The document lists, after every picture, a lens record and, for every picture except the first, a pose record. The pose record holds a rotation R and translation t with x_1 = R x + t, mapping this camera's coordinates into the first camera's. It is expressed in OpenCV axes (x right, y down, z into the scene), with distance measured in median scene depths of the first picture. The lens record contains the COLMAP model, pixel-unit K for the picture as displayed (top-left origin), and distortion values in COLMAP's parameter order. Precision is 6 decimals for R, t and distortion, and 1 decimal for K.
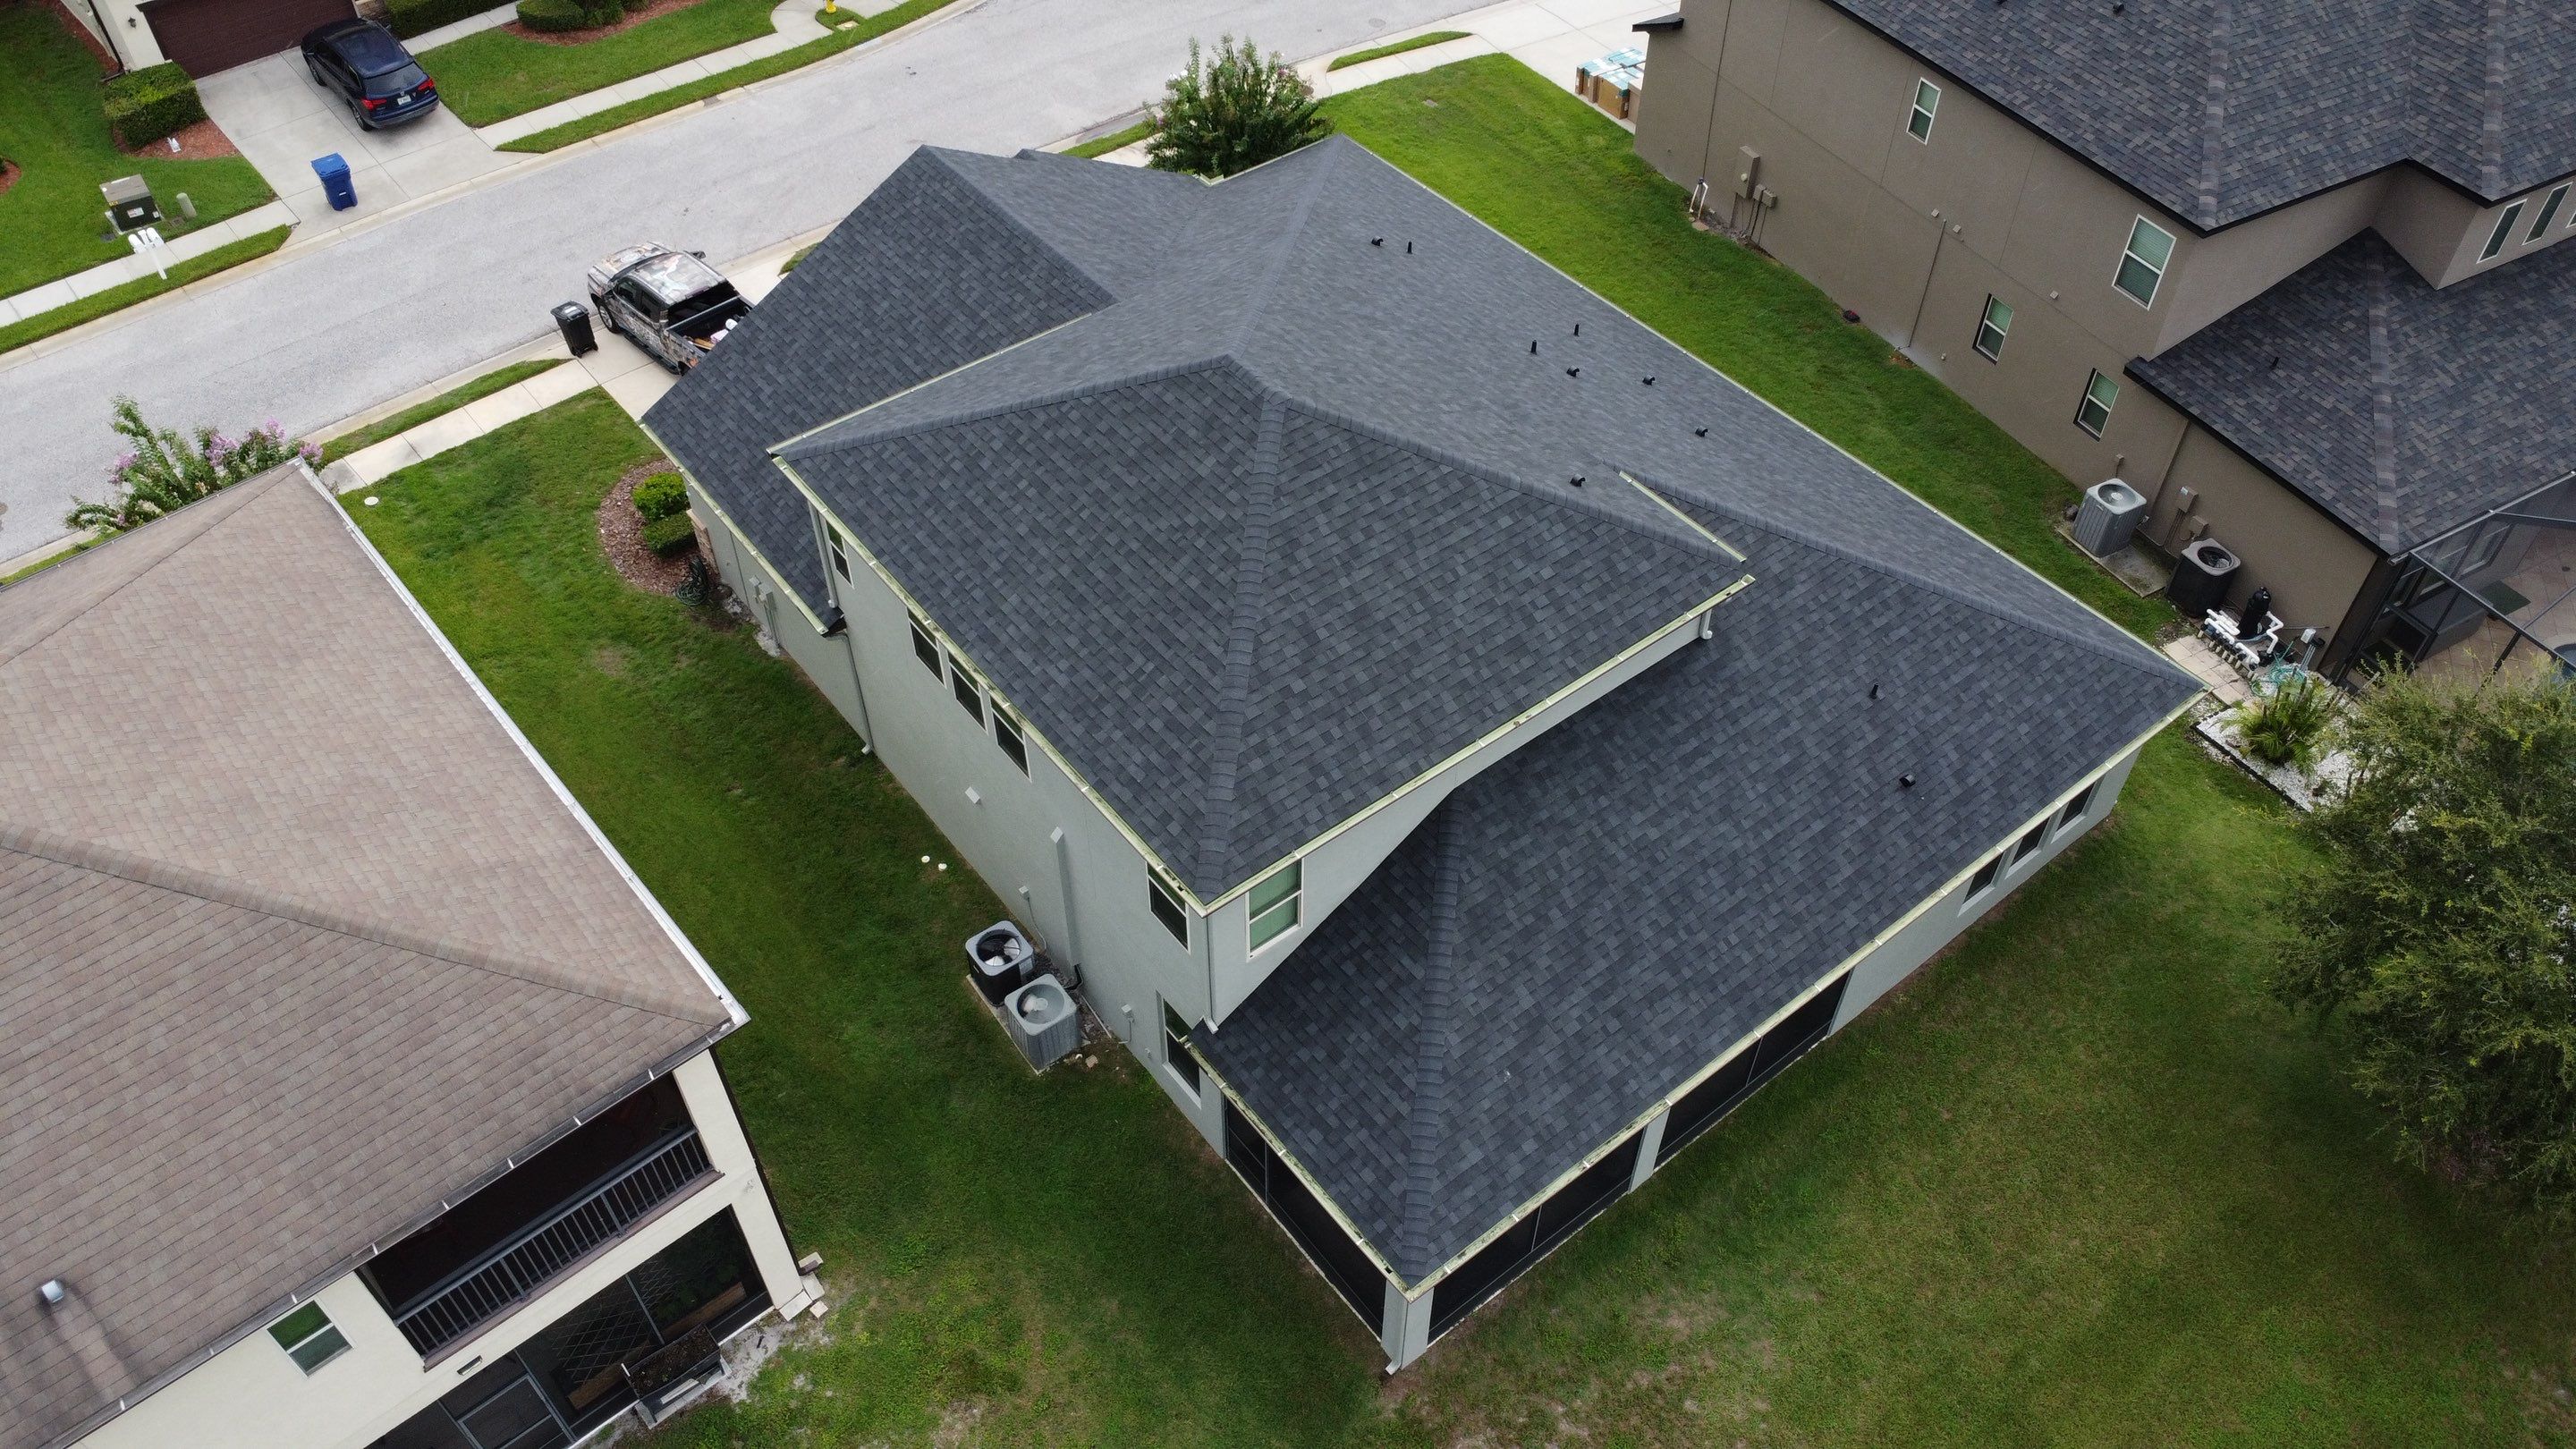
lens RADIAL K [[1872.8, 0, 1280.2], [0, 1872.8, 720.0], [0, 0, 1]] dist [-0.030987, -0.005621]
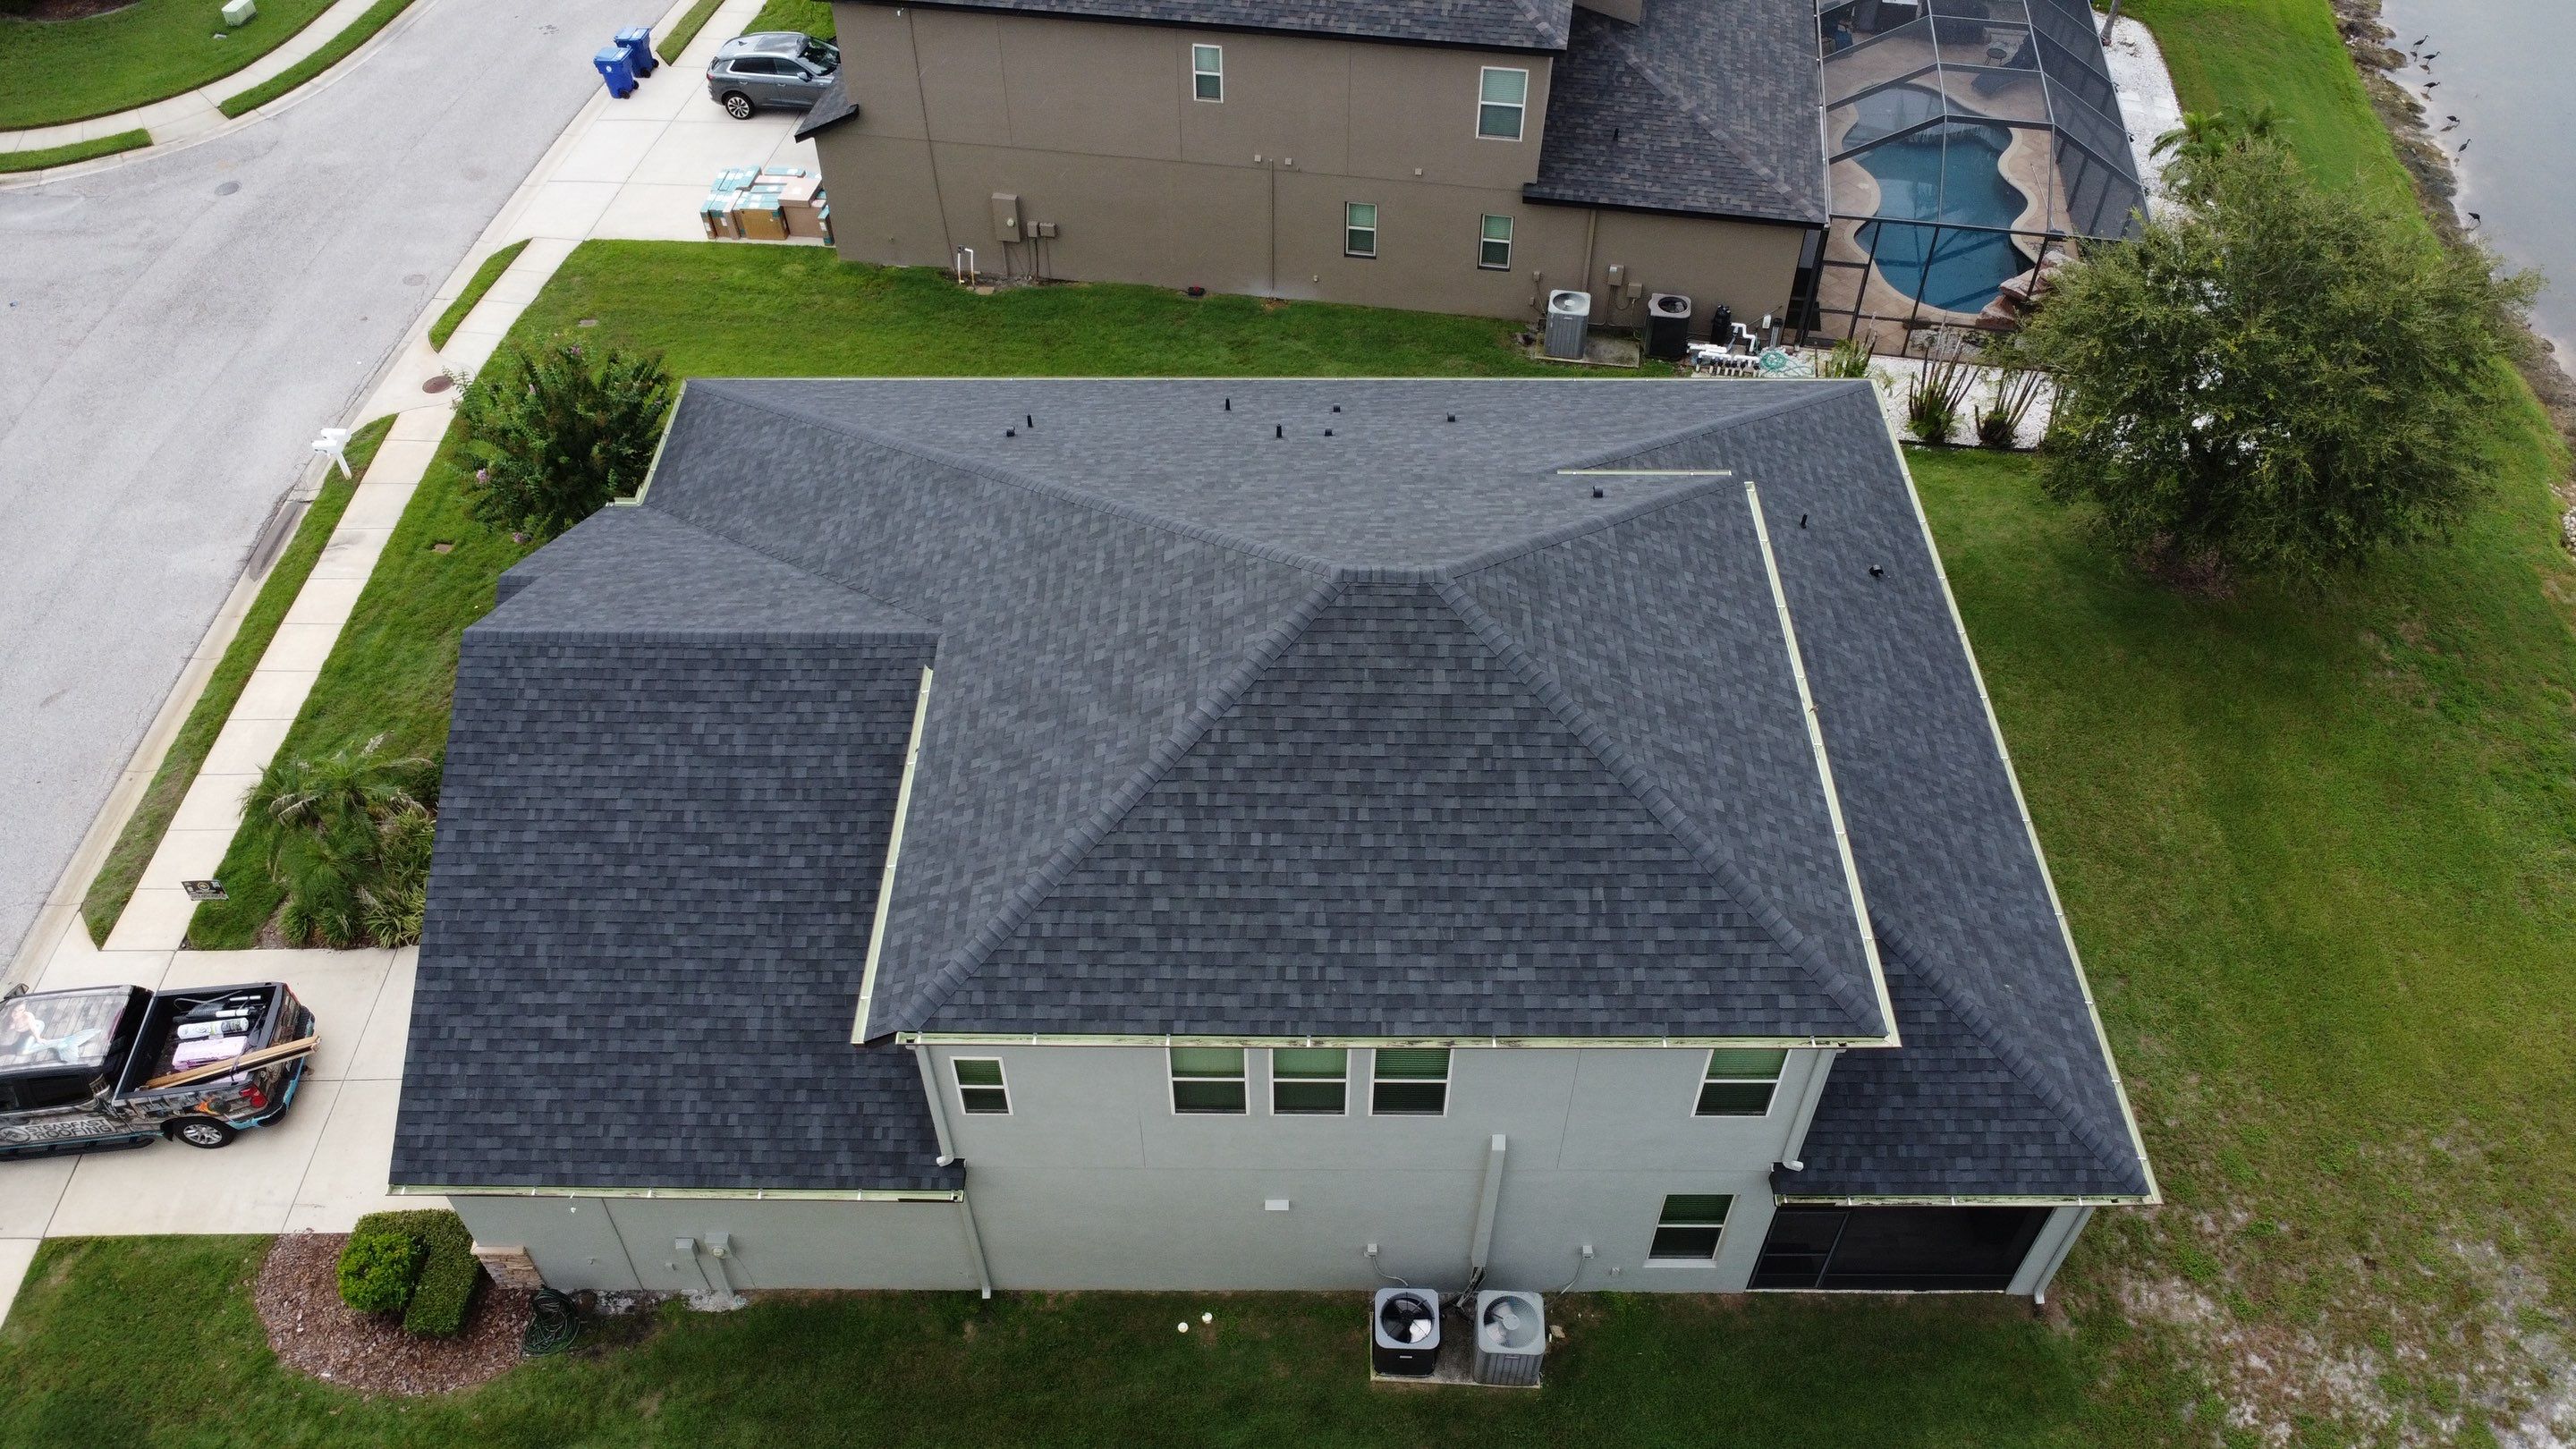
lens RADIAL K [[1868.1, 0, 1281.0], [0, 1868.1, 719.8], [0, 0, 1]] dist [-0.022828, -0.021865]
pose [[0.621349, -0.569234, 0.538421, -0.407227], [0.571353, 0.799398, 0.185792, -0.236422], [-0.536172, 0.192187, 0.821939, 0.246665]]
